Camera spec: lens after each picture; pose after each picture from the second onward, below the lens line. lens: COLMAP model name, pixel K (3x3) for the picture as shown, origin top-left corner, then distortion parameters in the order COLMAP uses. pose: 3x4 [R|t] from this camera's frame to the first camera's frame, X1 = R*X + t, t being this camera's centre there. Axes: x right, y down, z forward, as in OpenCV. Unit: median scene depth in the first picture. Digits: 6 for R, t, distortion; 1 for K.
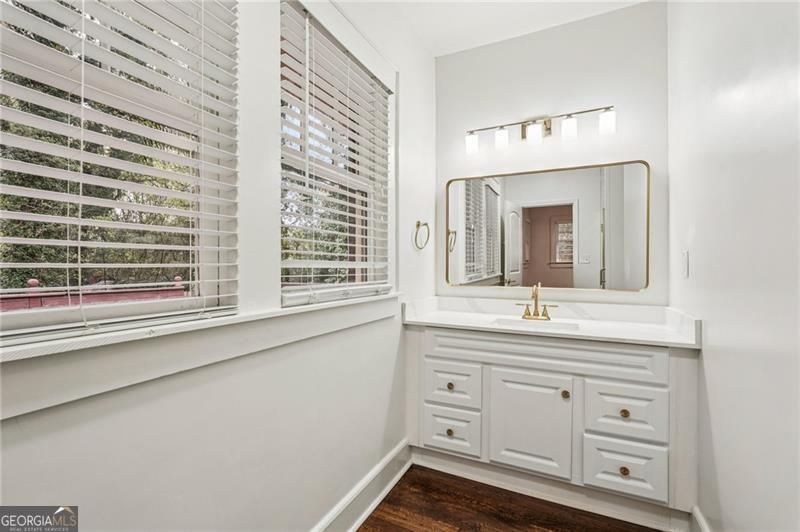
lens RADIAL K [[356.9, 0, 404.5], [0, 356.9, 268.5], [0, 0, 1]] dist [-0.005692, 0.001566]
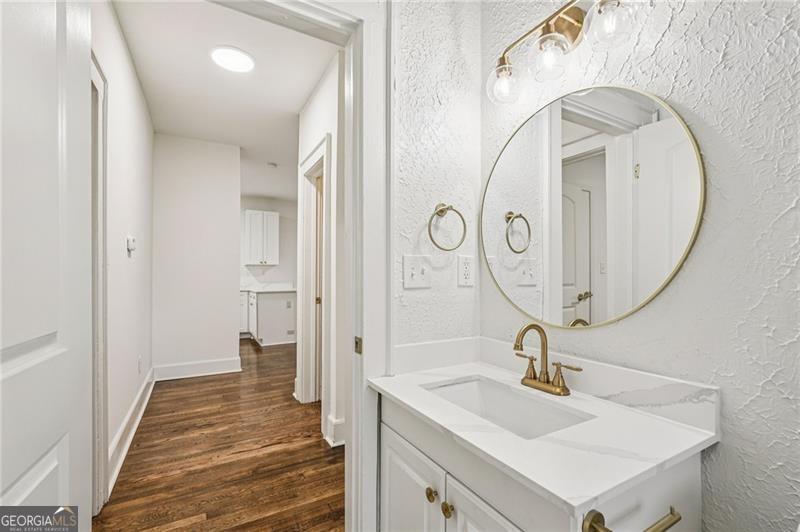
lens RADIAL K [[356.9, 0, 400.9], [0, 356.9, 271.9], [0, 0, 1]] dist [-0.005692, 0.001566]
pose [[0.819095, -0.002384, -0.573653, 0.524495], [-0.007076, 0.999873, -0.014258, -0.003005], [0.573614, 0.015738, 0.818974, 0.572885]]
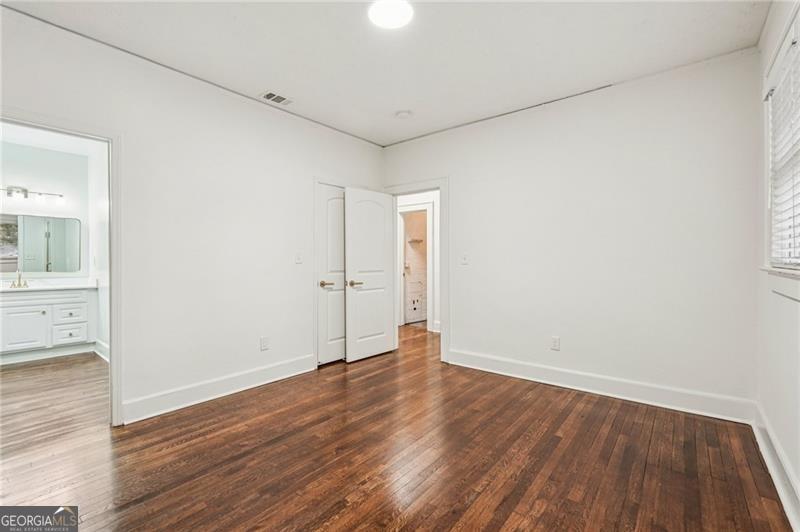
lens RADIAL K [[356.9, 0, 398.0], [0, 356.9, 263.5], [0, 0, 1]] dist [-0.005692, 0.001566]
pose [[0.249613, -0.004368, 0.968336, -1.161300], [0.004328, 0.999985, 0.003395, 0.005485], [-0.968336, 0.003343, 0.249628, -1.761678]]
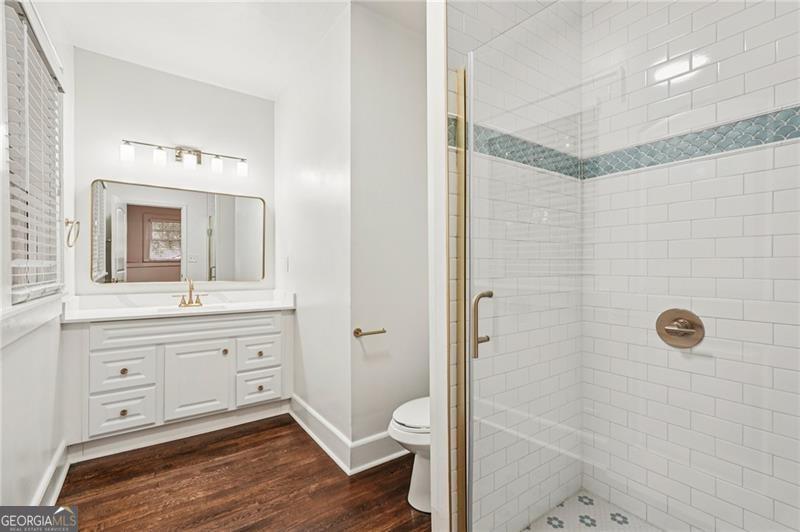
lens RADIAL K [[356.9, 0, 385.2], [0, 356.9, 266.1], [0, 0, 1]] dist [-0.005692, 0.001566]
pose [[0.510803, -0.002171, 0.859695, -0.410749], [0.003271, 0.999994, 0.000582, -0.000848], [-0.859692, 0.002515, 0.510807, -0.281146]]
